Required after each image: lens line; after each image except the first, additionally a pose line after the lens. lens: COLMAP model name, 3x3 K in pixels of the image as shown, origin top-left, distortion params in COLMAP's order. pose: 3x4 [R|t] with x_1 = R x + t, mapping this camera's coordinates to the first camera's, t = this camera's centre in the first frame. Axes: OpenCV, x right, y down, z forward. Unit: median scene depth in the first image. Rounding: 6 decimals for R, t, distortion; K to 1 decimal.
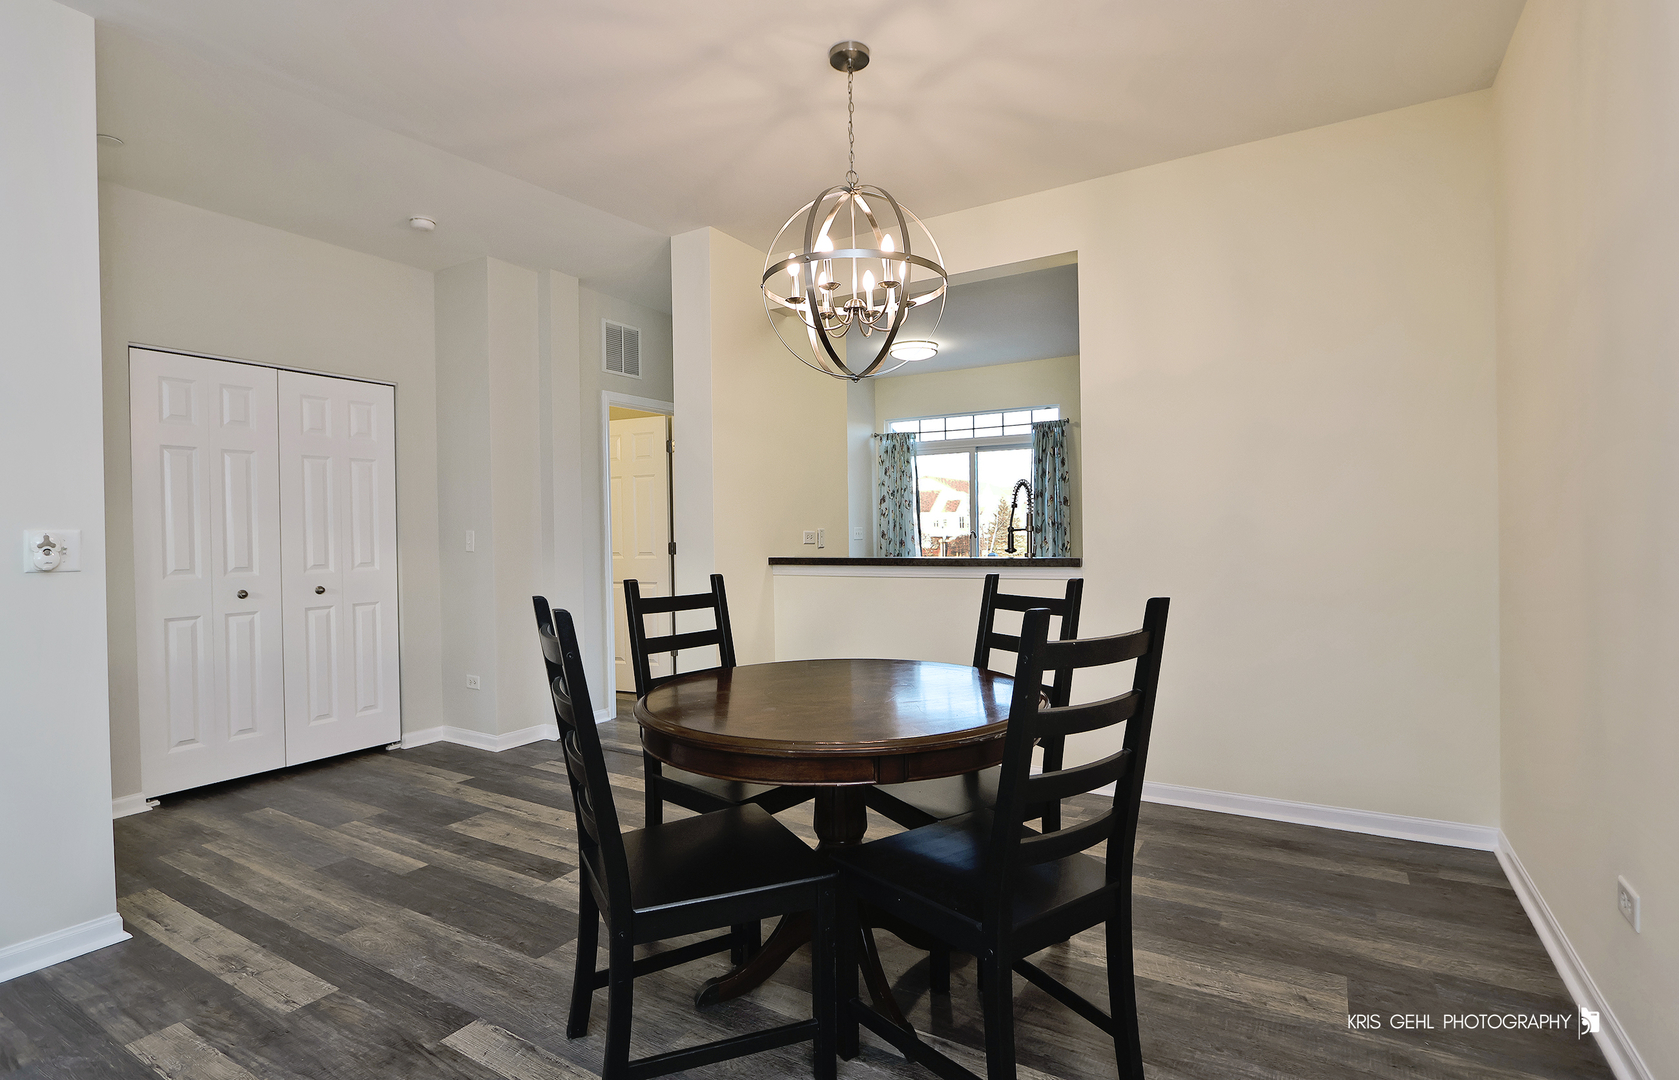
lens RADIAL K [[800.4, 0, 839.5], [0, 800.4, 540.0], [0, 0, 1]] dist [-0.014325, 0.000202]
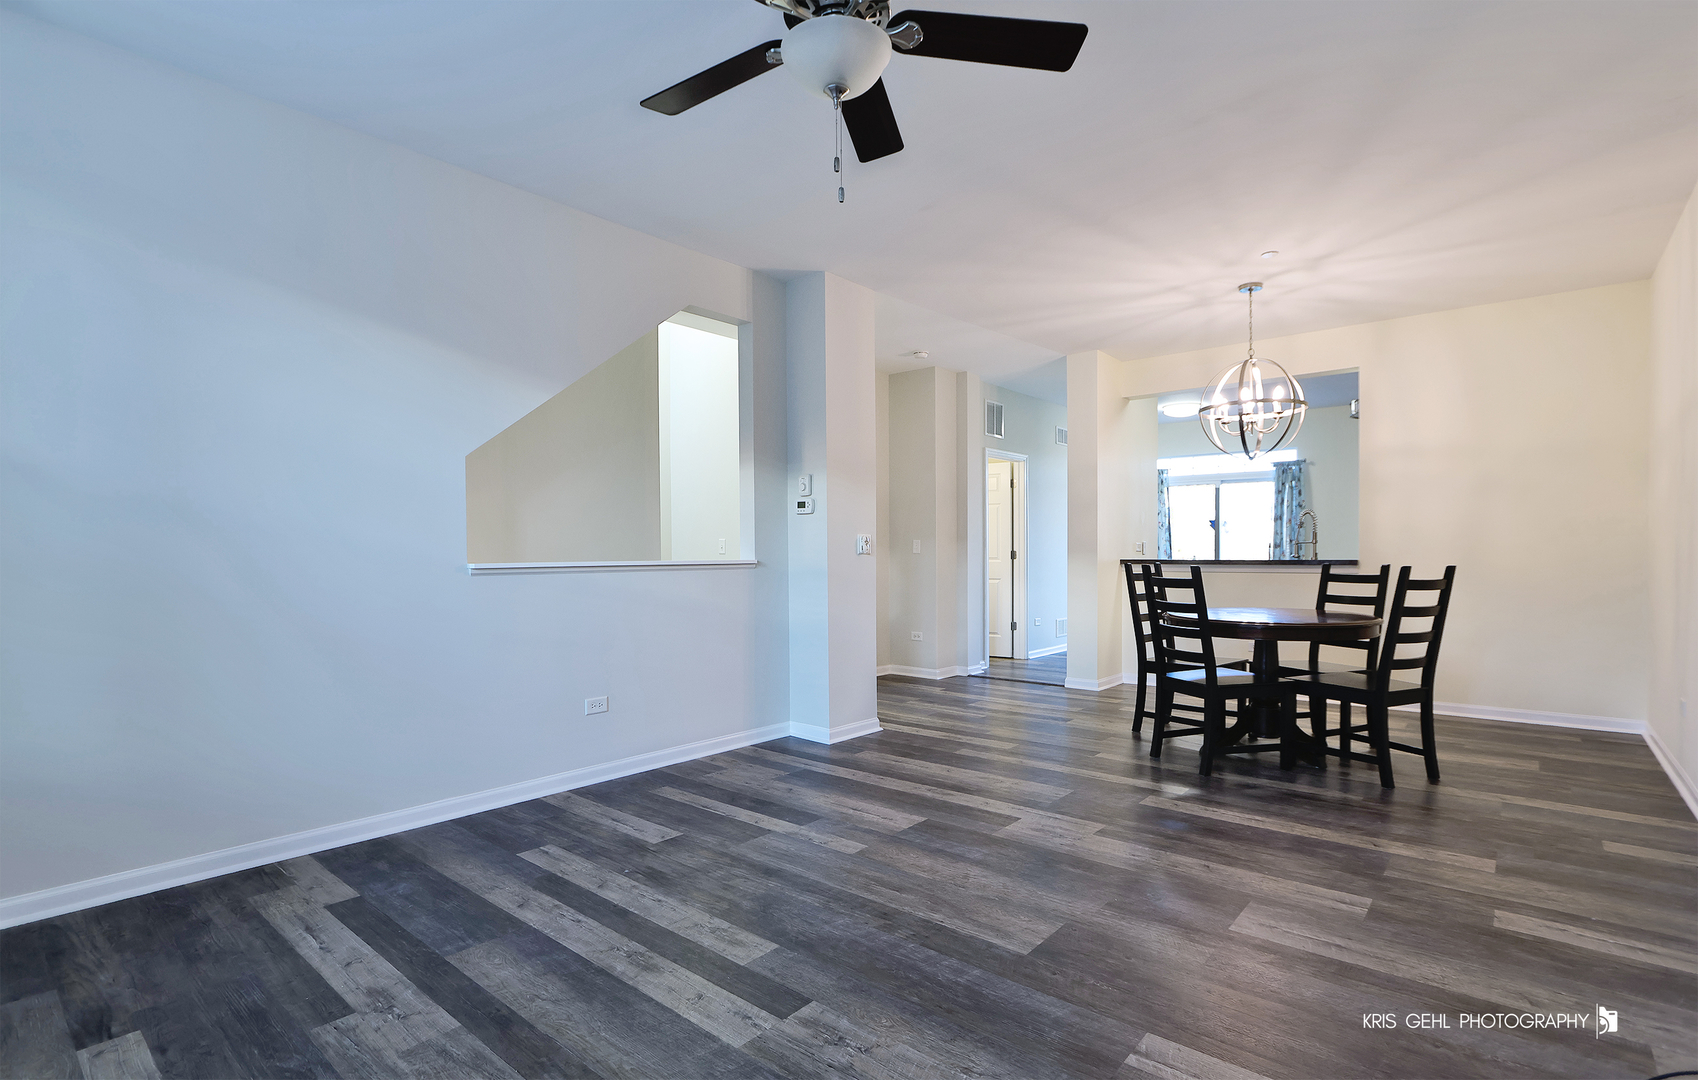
lens RADIAL K [[788.4, 0, 844.8], [0, 788.4, 572.1], [0, 0, 1]] dist [0.002354, 0.000439]
pose [[0.985922, 0.015739, -0.166461, -0.271036], [-0.012801, 0.999743, 0.018709, 0.018632], [0.166713, -0.016315, 0.985870, -0.446264]]
